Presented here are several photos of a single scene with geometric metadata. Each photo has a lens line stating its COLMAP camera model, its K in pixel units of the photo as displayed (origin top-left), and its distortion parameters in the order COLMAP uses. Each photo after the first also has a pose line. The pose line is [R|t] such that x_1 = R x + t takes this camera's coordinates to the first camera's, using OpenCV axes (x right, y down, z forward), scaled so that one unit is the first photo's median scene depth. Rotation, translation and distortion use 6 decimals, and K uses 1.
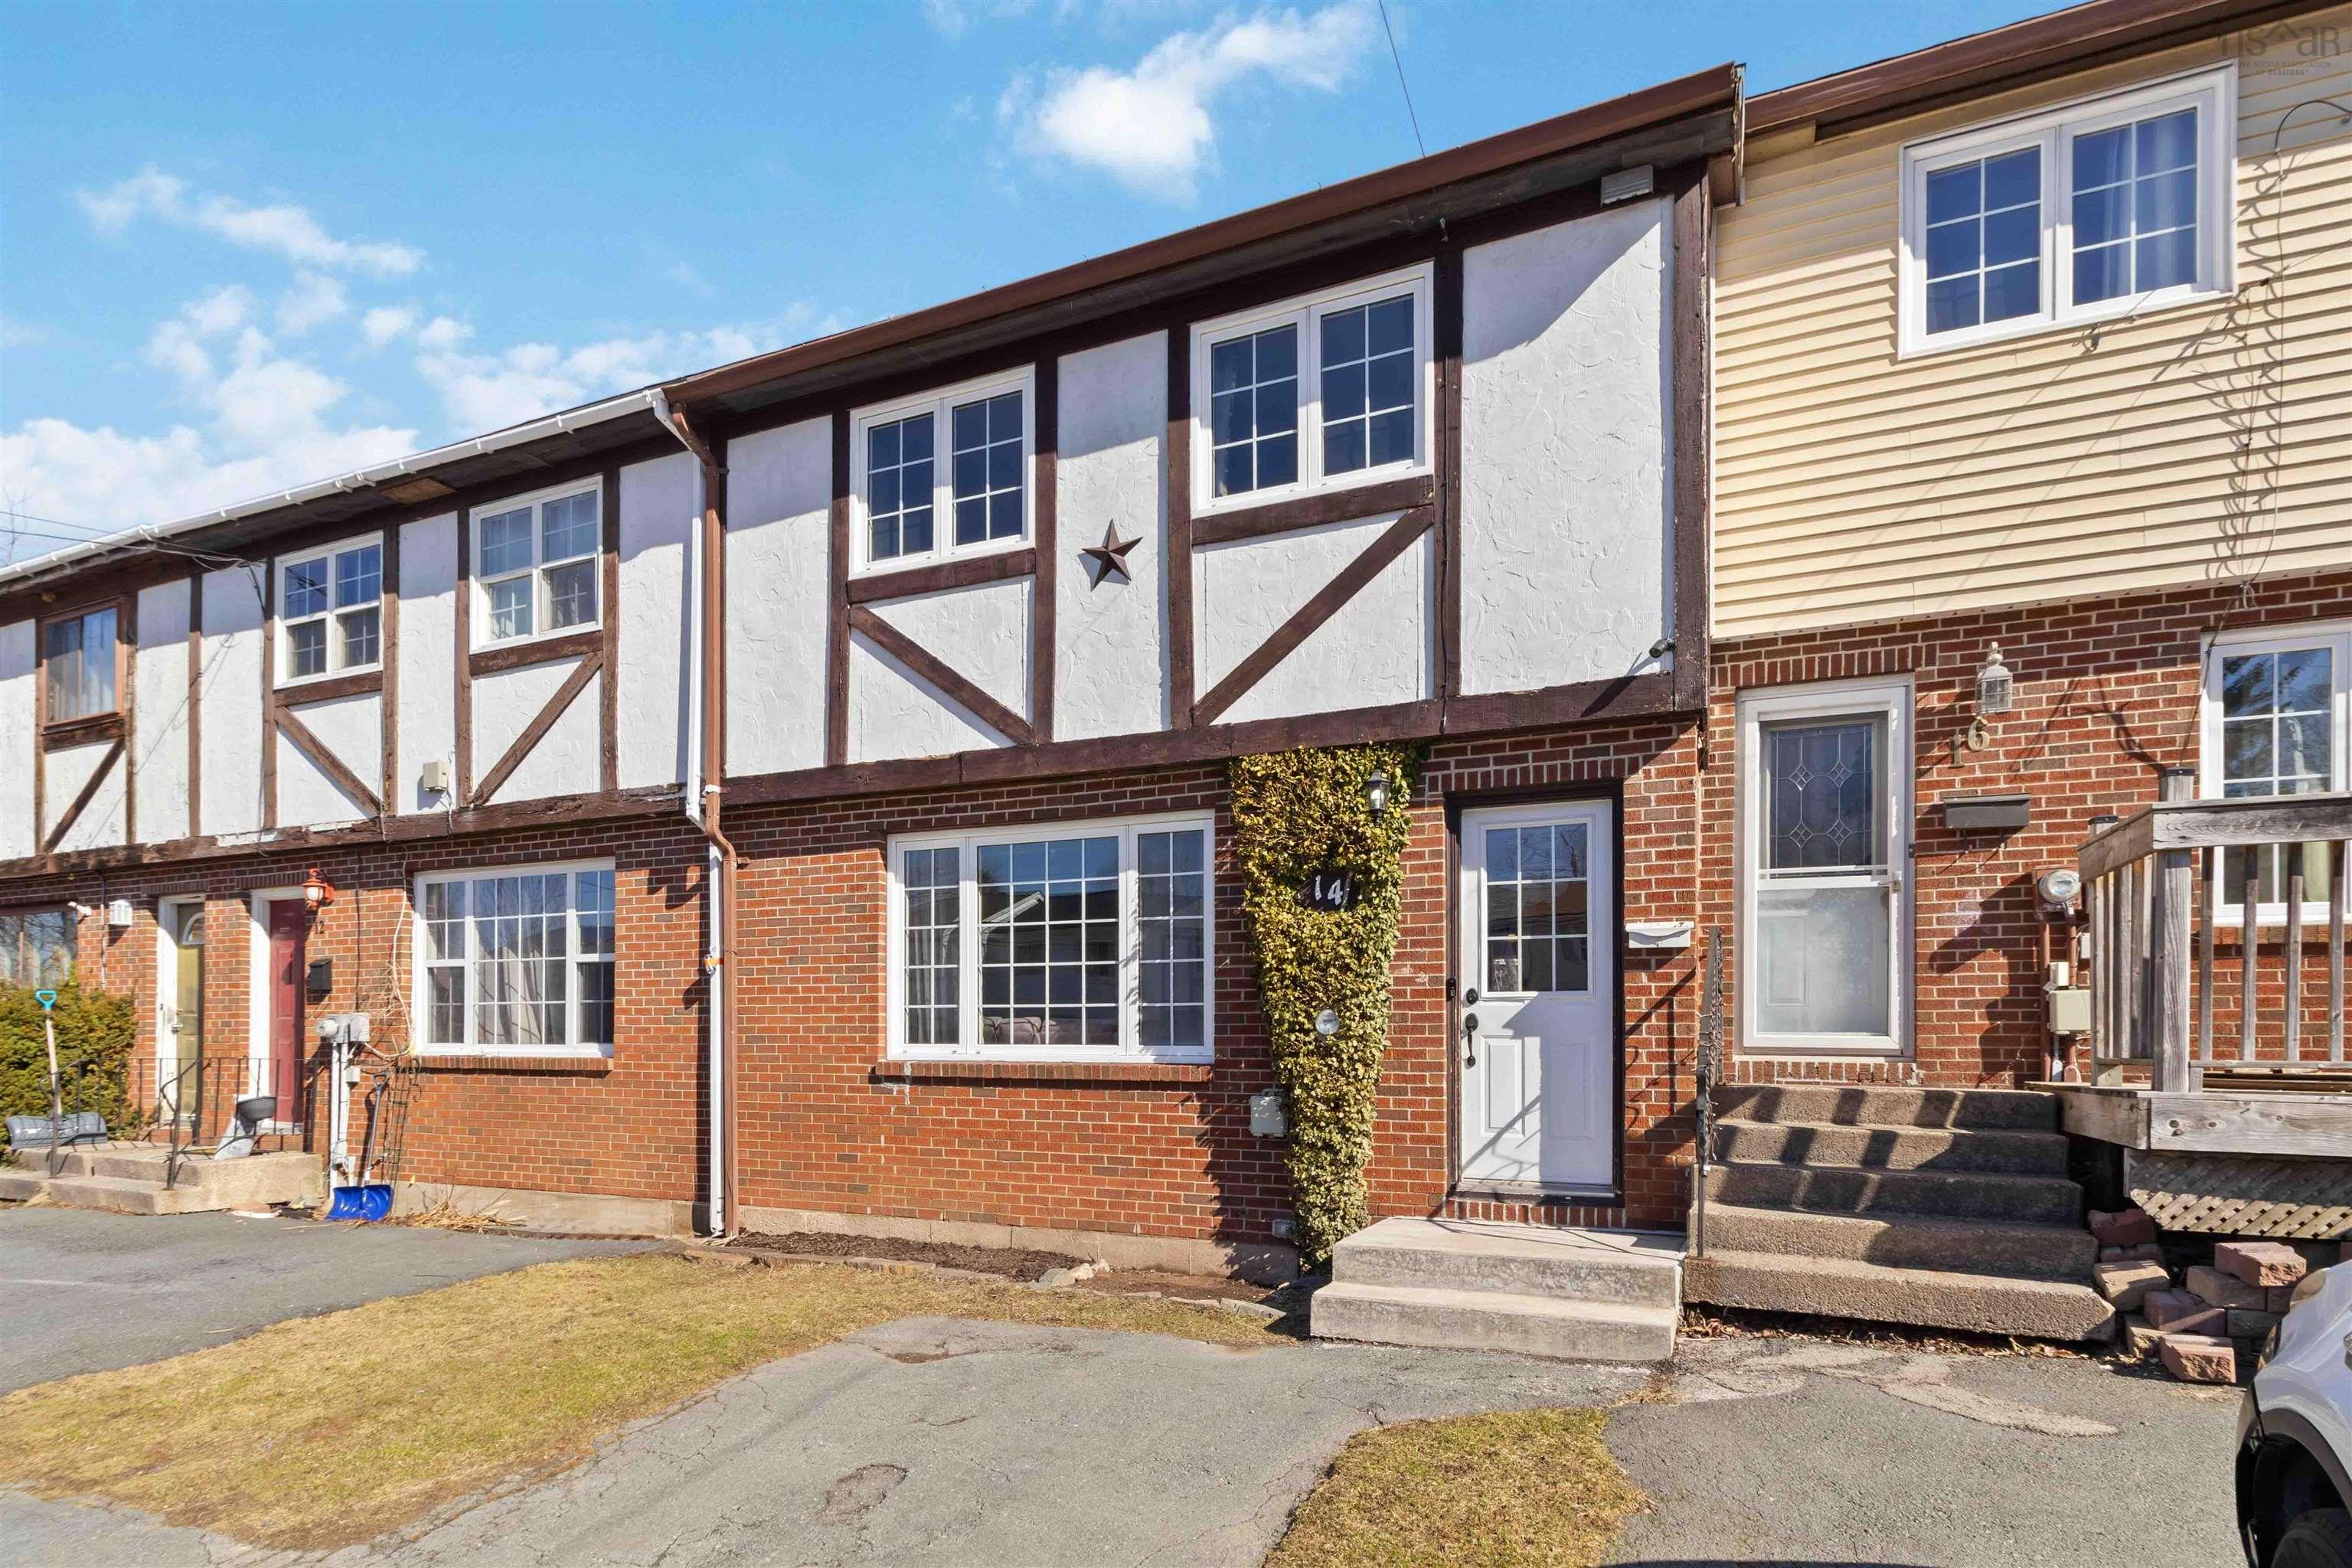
lens RADIAL K [[1080.0, 0, 1176.0], [0, 1080.0, 784.0], [0, 0, 1]] dist [0.005358, 0.000047]
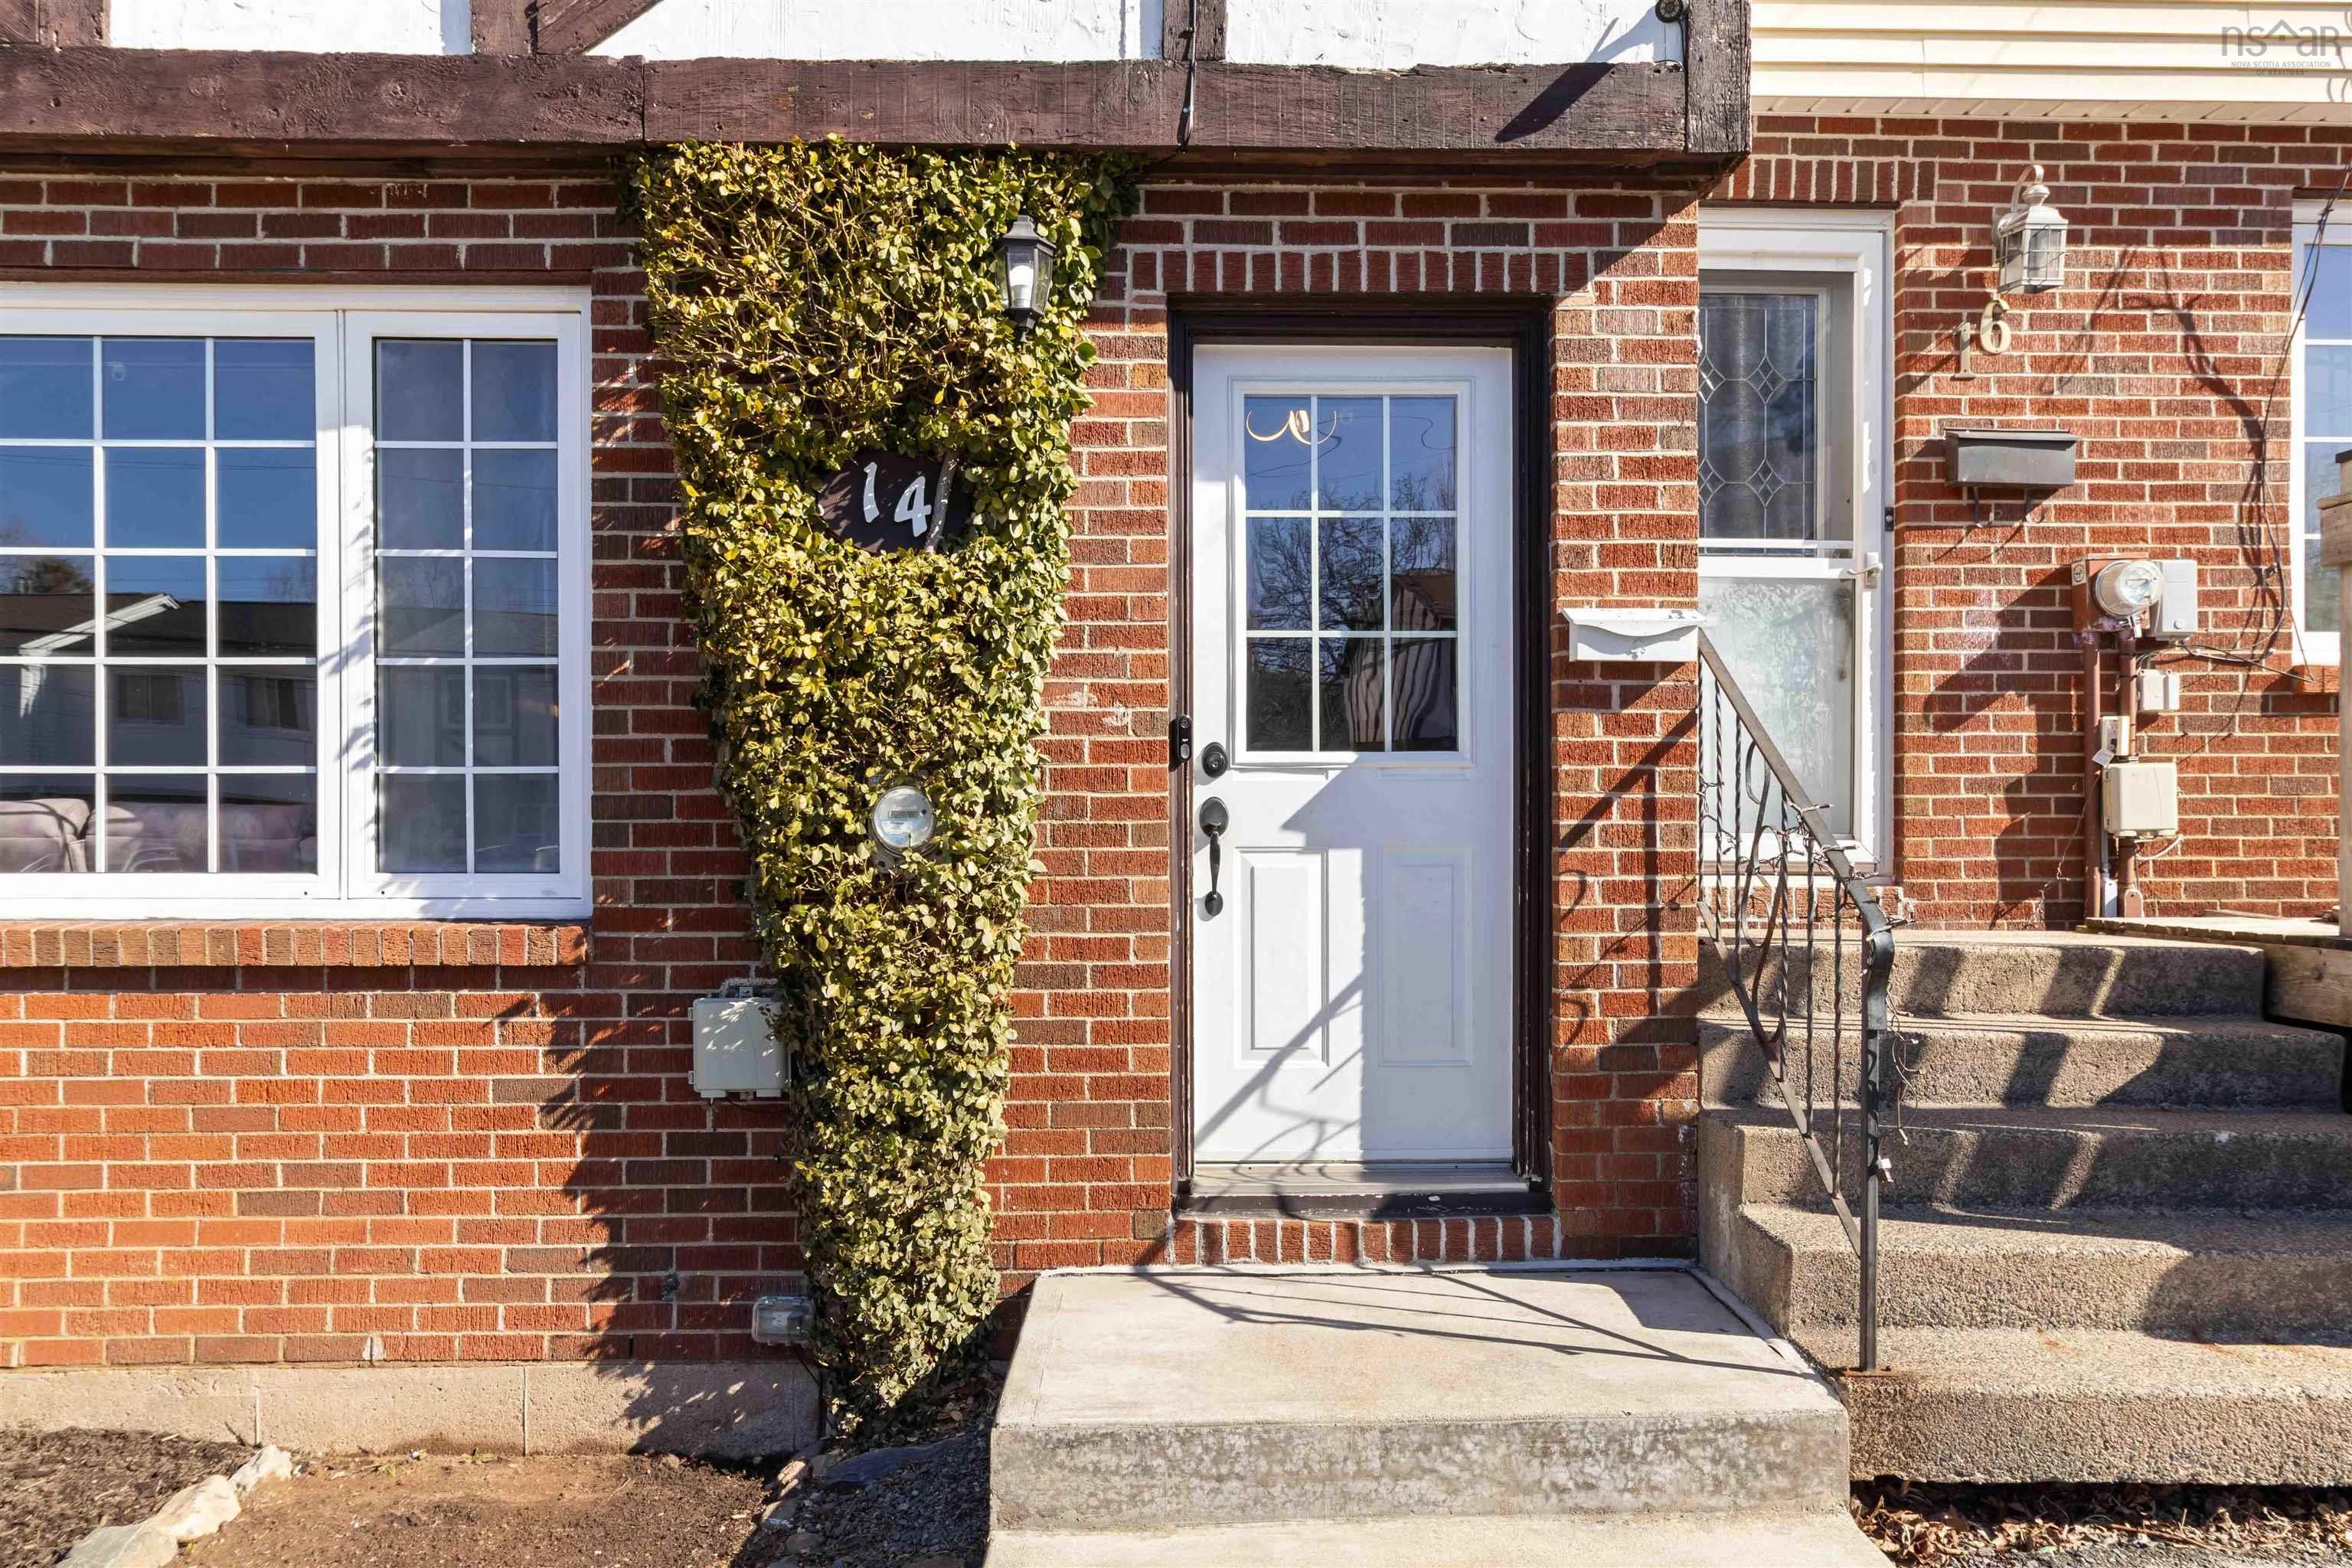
lens RADIAL K [[1669.8, 0, 1176.0], [0, 1669.8, 784.0], [0, 0, 1]] dist [0.007030, -0.004057]
pose [[0.911499, 0.008562, 0.411213, -0.021289], [-0.092551, 0.978413, 0.184777, 0.078931], [-0.400754, -0.206482, 0.892615, 0.382867]]
